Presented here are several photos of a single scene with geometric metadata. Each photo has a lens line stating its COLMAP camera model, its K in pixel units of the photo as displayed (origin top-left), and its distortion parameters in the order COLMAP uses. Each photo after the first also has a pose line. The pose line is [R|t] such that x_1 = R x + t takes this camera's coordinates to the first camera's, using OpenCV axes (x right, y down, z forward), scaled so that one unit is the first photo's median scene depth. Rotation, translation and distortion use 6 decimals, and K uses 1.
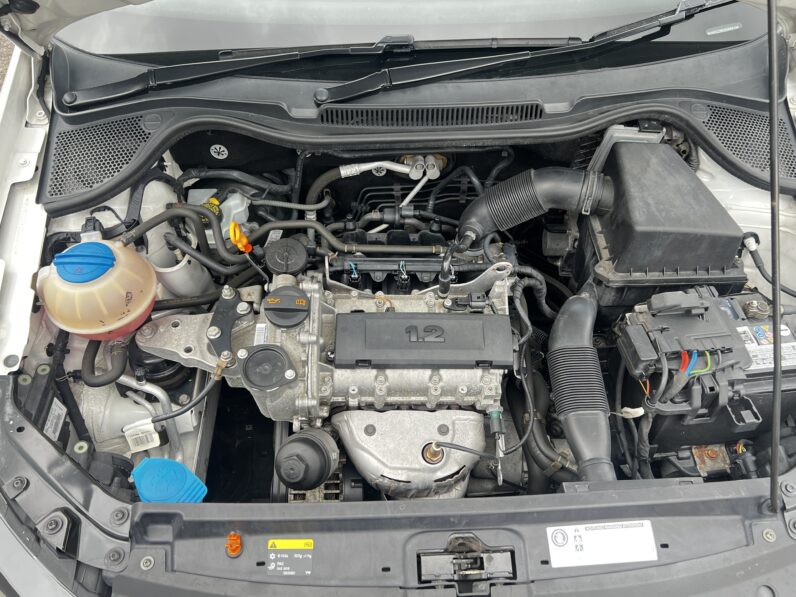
lens RADIAL K [[635.1, 0, 408.1], [0, 635.1, 298.1], [0, 0, 1]] dist [0.066392, -0.081625]
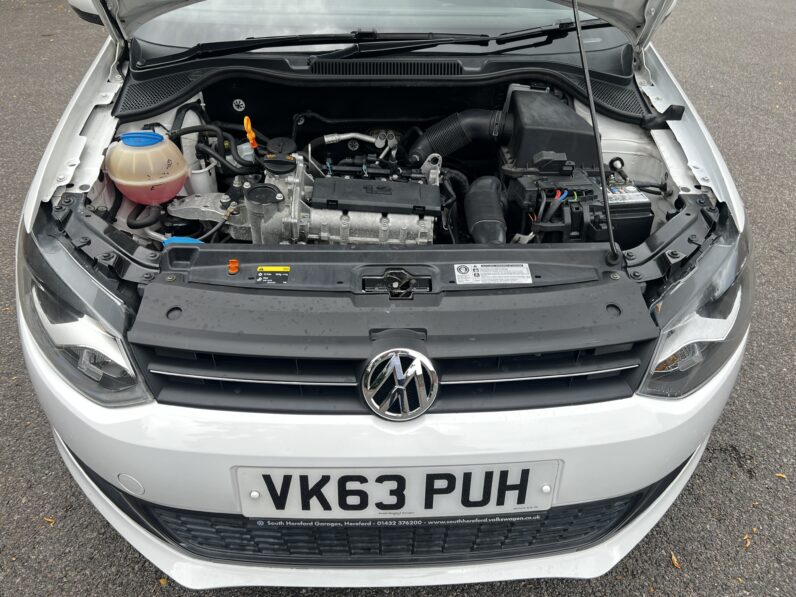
lens RADIAL K [[640.3, 0, 398.0], [0, 640.3, 298.5], [0, 0, 1]] dist [0.072236, -0.081853]
pose [[0.999922, 0.011054, -0.005839, 0.081421], [-0.012308, 0.952307, -0.304894, 0.701030], [0.002190, 0.304942, 0.952368, -0.268473]]
